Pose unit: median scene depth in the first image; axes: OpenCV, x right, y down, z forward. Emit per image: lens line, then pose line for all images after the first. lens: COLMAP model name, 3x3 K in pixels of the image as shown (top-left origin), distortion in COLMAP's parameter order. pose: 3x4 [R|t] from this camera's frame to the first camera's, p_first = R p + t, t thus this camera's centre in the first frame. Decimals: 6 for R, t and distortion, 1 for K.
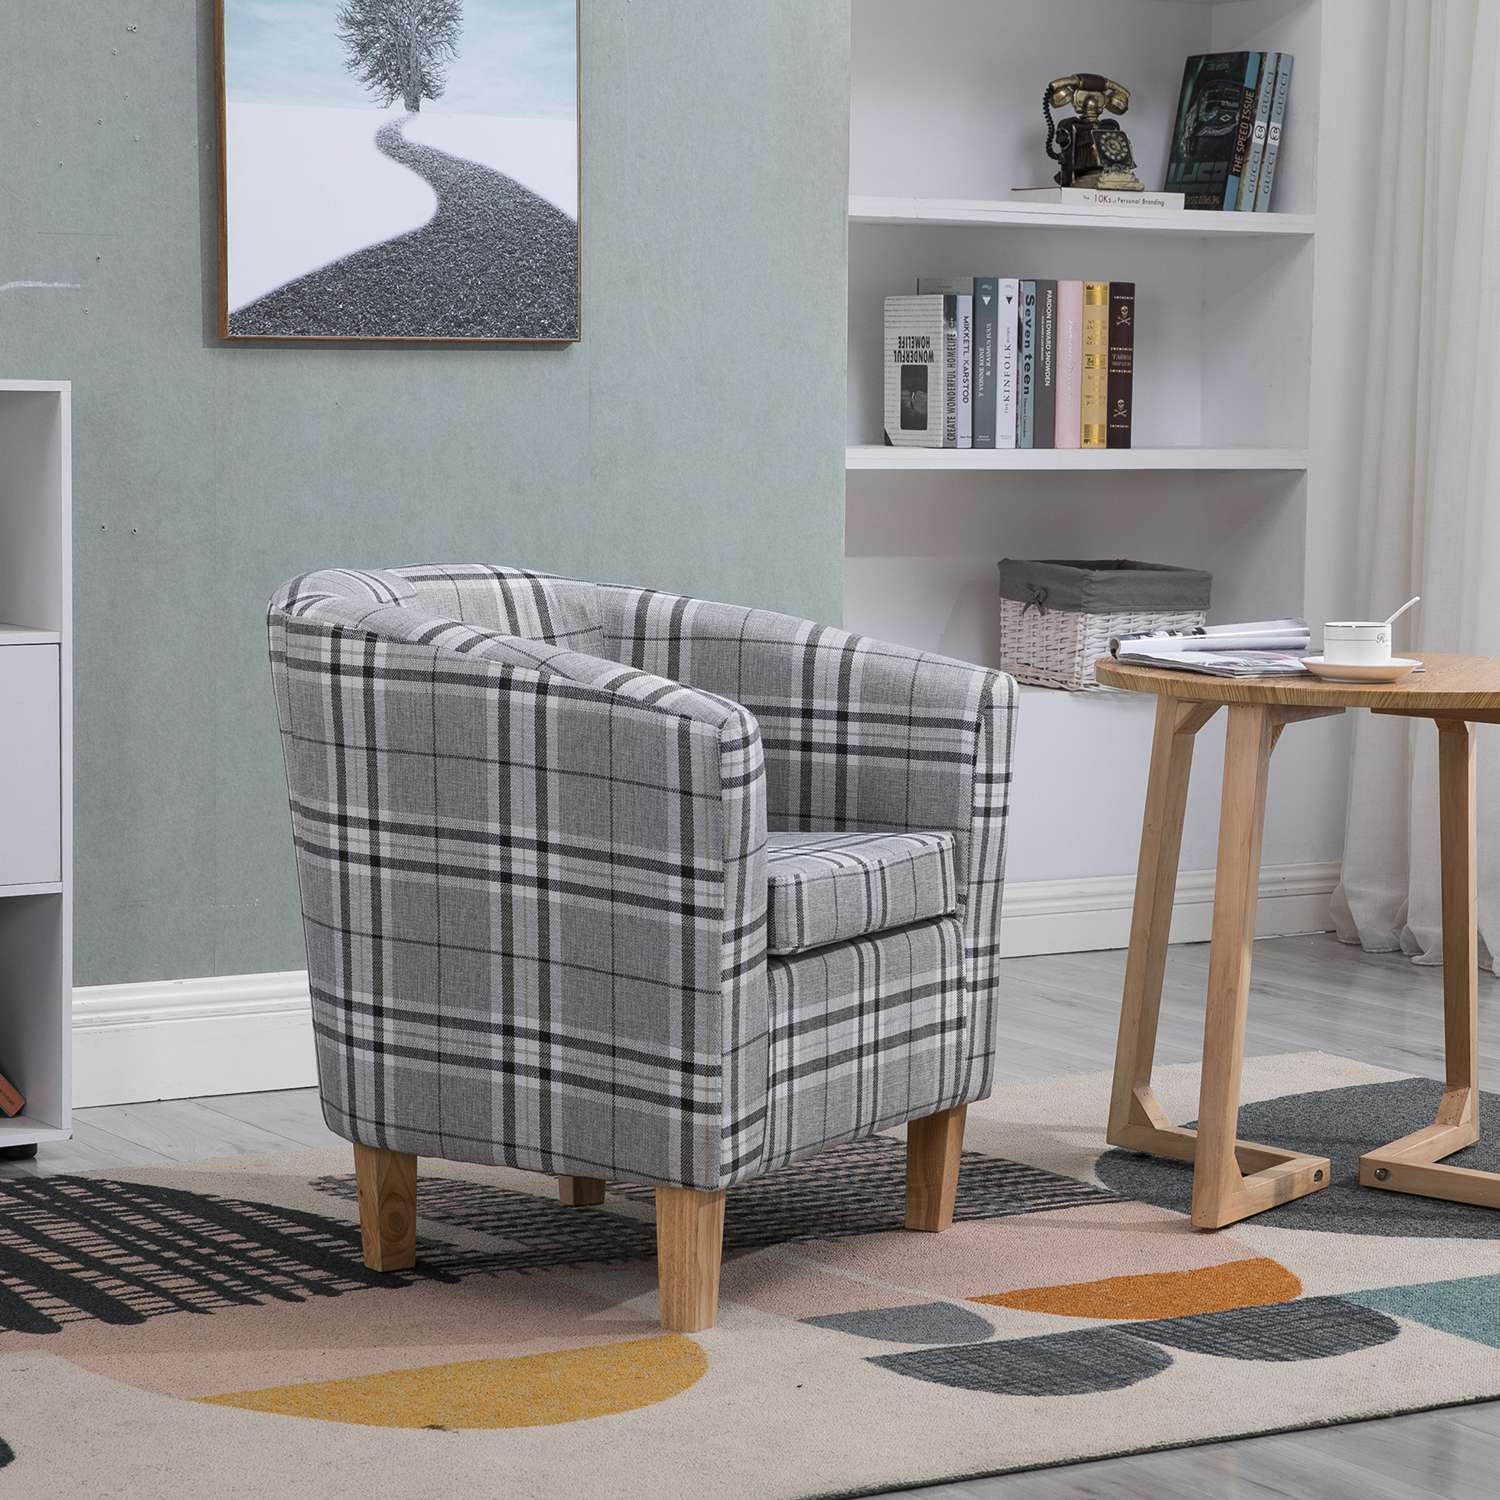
lens RADIAL K [[4196.4, 0, 949.4], [0, 4196.4, 720.8], [0, 0, 1]] dist [0.145917, 0.452357]
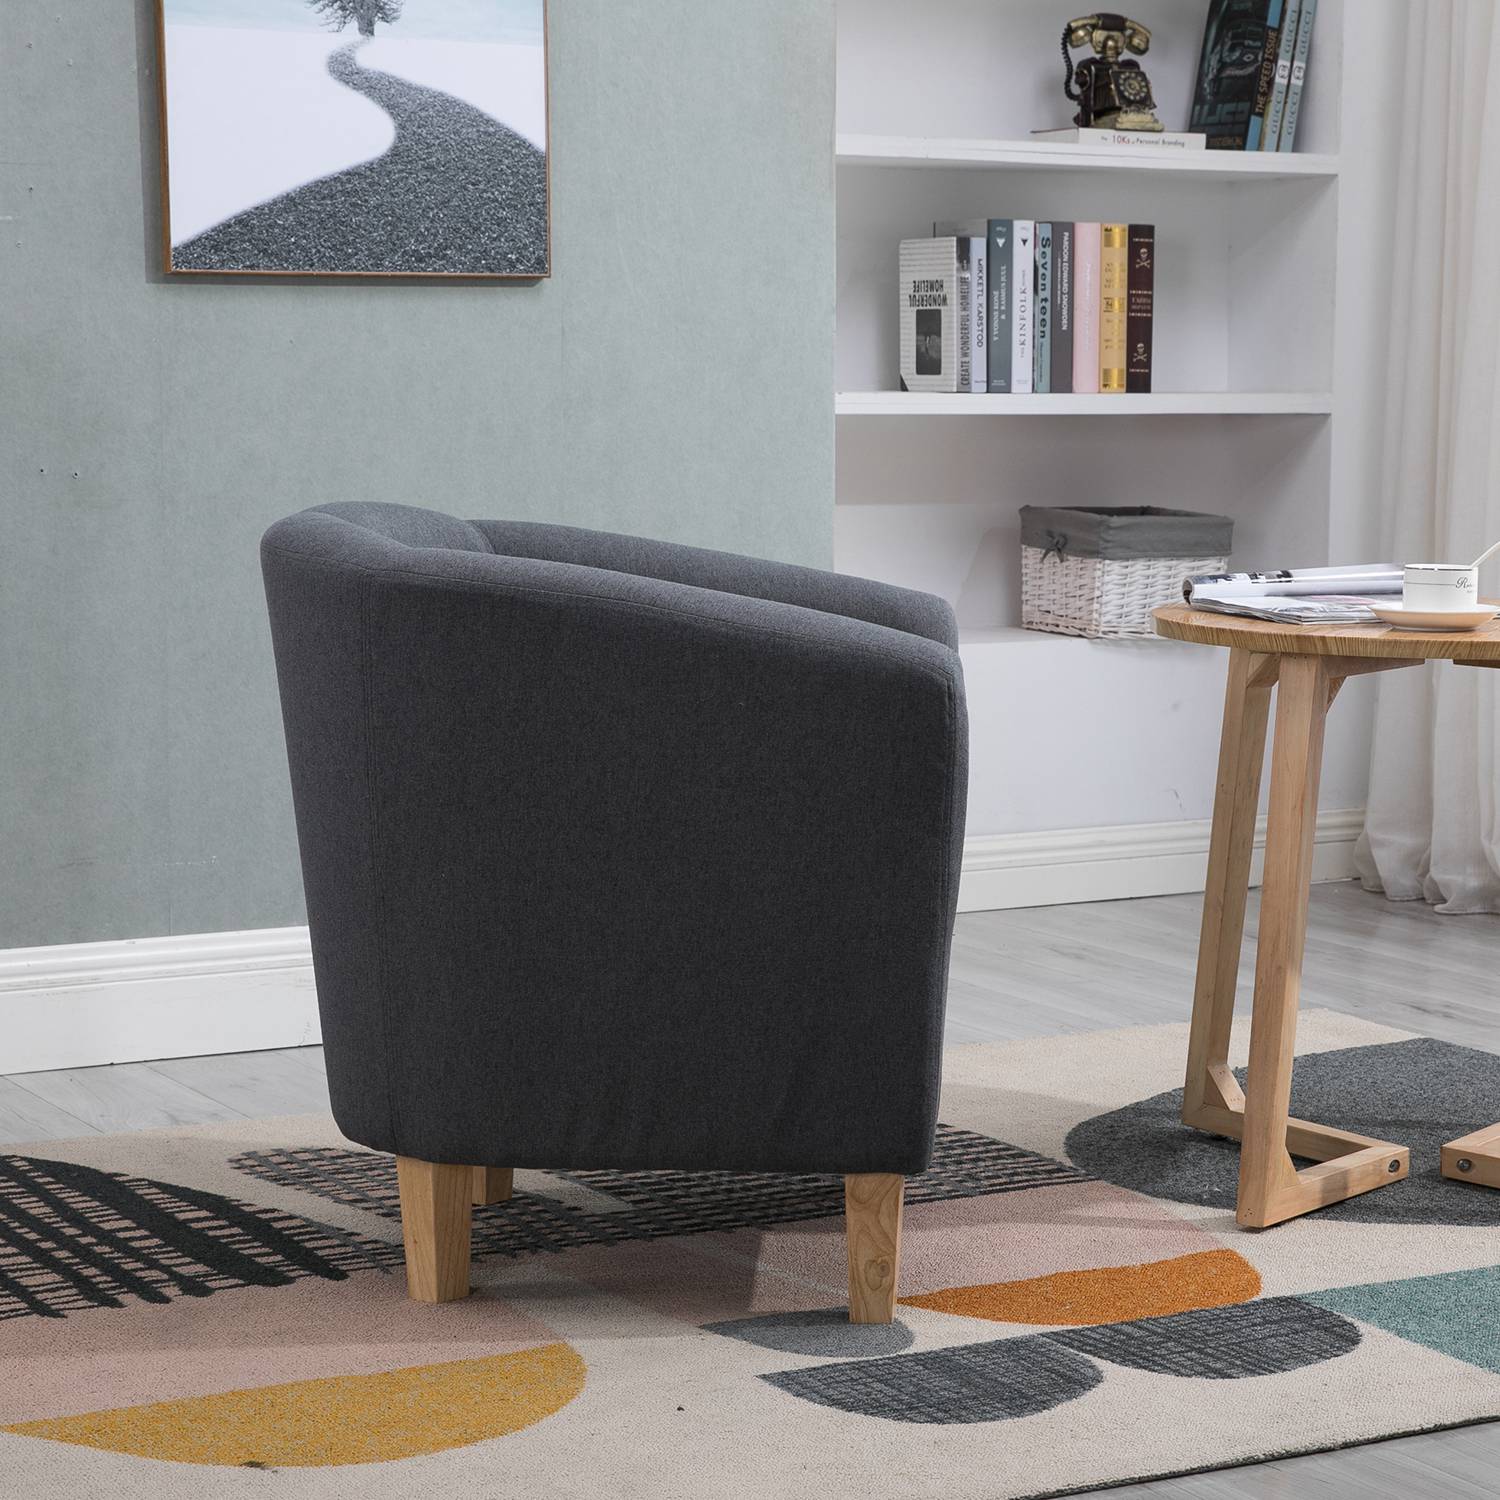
lens RADIAL K [[3715.3, 0, 945.4], [0, 3715.3, 768.5], [0, 0, 1]] dist [0.100456, 0.235263]
pose [[0.999149, -0.003027, -0.041136, 0.038971], [0.004134, 0.999631, 0.026846, -0.000081], [0.041040, -0.026994, 0.998793, 0.151994]]
